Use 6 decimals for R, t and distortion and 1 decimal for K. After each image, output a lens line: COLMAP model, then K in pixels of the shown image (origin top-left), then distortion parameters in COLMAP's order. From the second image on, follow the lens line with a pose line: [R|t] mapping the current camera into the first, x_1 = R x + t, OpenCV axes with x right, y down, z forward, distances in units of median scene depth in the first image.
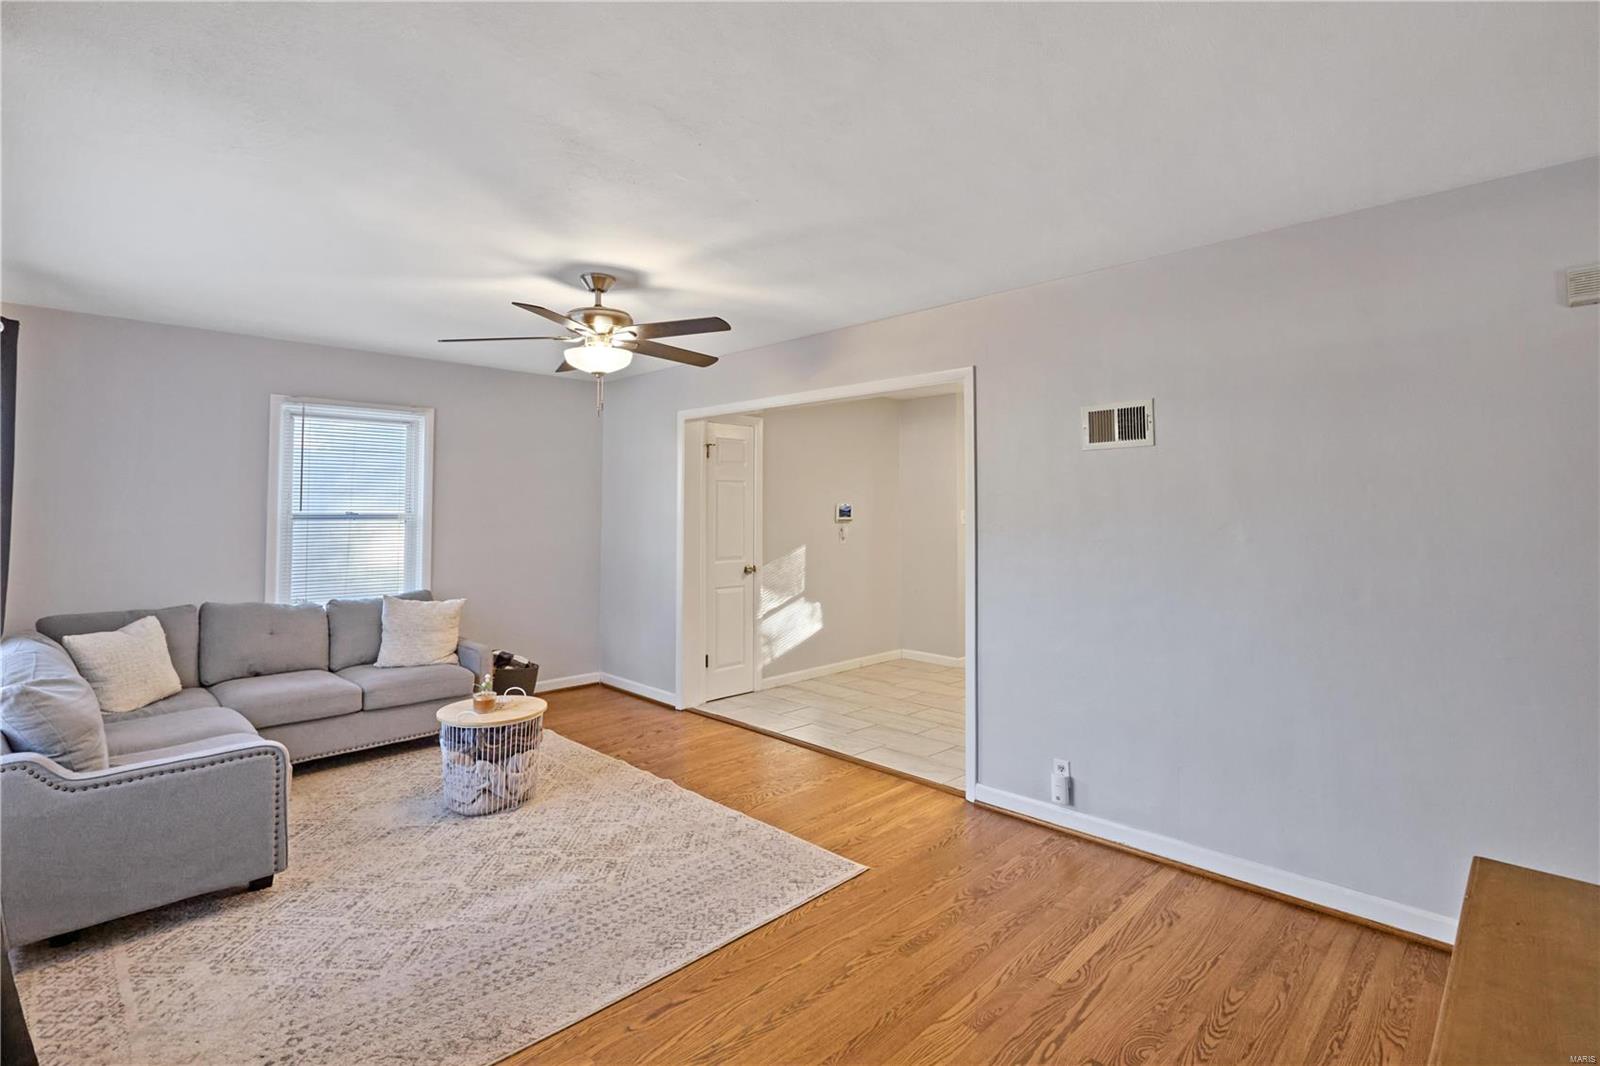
lens RADIAL K [[749.6, 0, 795.5], [0, 749.6, 487.5], [0, 0, 1]] dist [-0.003174, 0.000004]
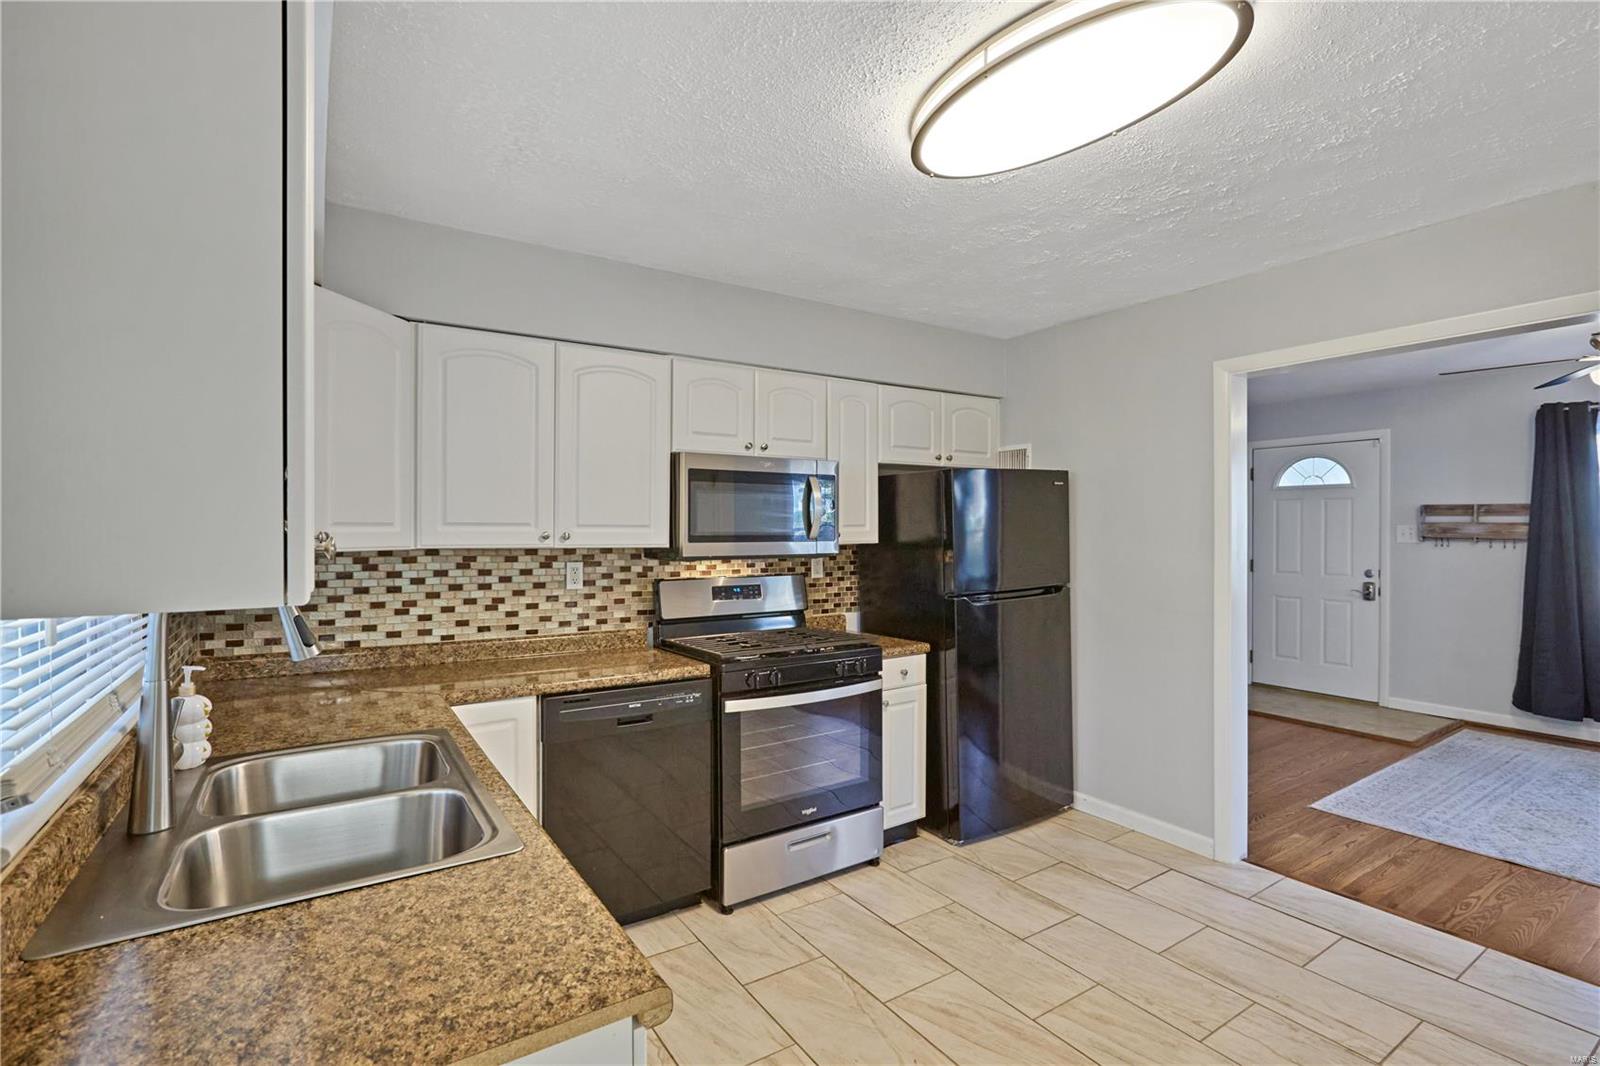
lens RADIAL K [[739.9, 0, 802.1], [0, 739.9, 525.1], [0, 0, 1]] dist [-0.002784, 0.000374]
pose [[-0.980284, -0.000253, 0.197595, 0.604103], [-0.008039, 0.999222, -0.038600, 0.074513], [-0.197432, -0.039427, -0.979523, 2.105448]]
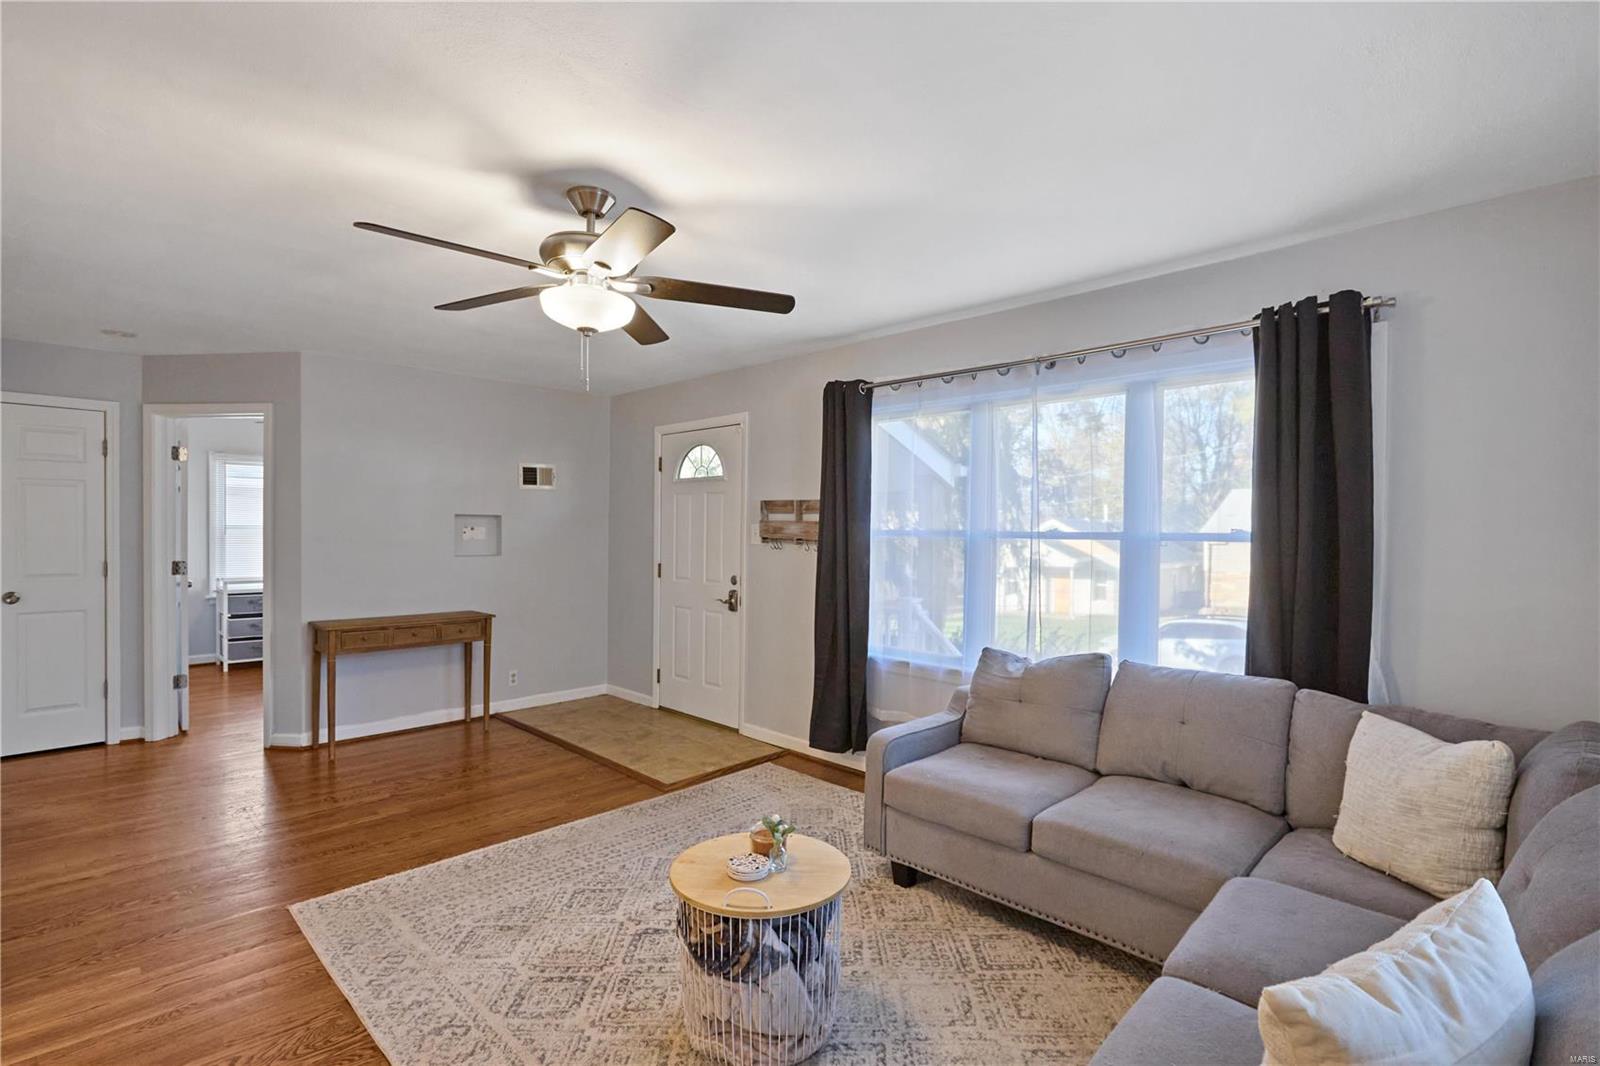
lens RADIAL K [[751.2, 0, 803.5], [0, 751.2, 537.9], [0, 0, 1]] dist [-0.013121, -0.000198]
pose [[-0.999919, -0.011164, -0.006154, -0.455726], [-0.011014, 0.999653, -0.023920, 0.060309], [0.006419, -0.023851, -0.999695, 1.674314]]
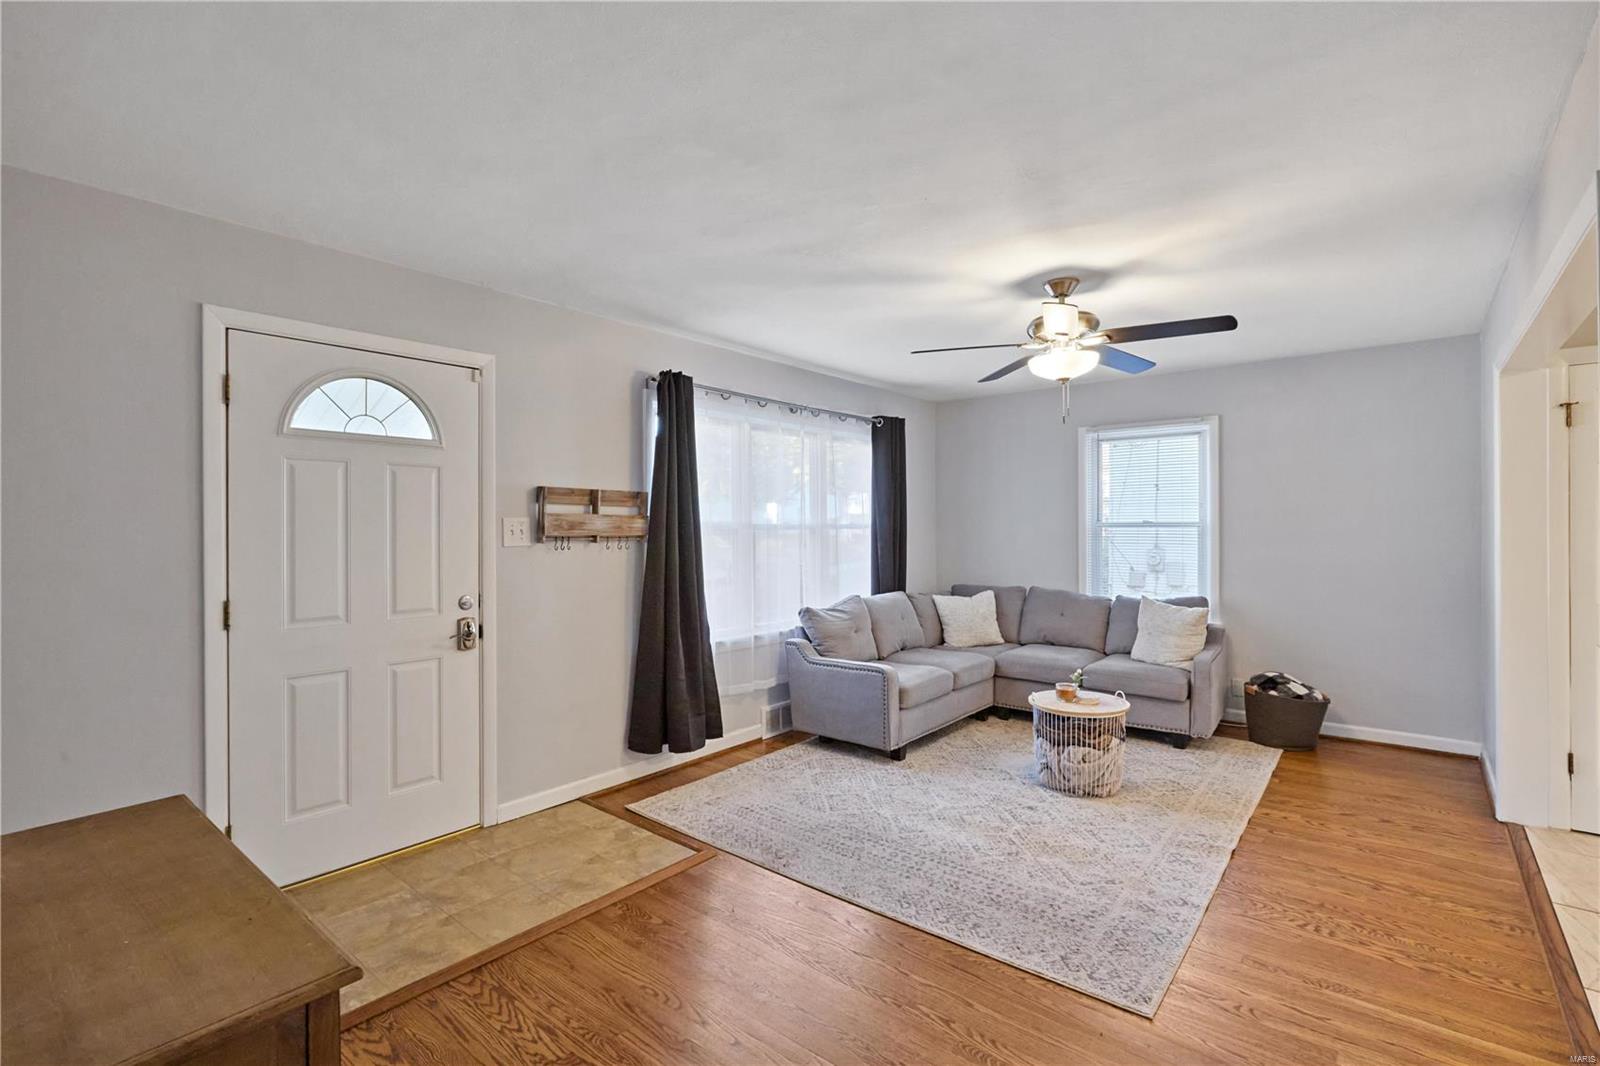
lens RADIAL K [[739.9, 0, 802.1], [0, 739.9, 525.1], [0, 0, 1]] dist [-0.002784, 0.000374]
pose [[0.099067, -0.001484, -0.995080, 0.661979], [0.038813, 0.999244, 0.002374, 0.024142], [0.994323, -0.038857, 0.099050, 0.539205]]
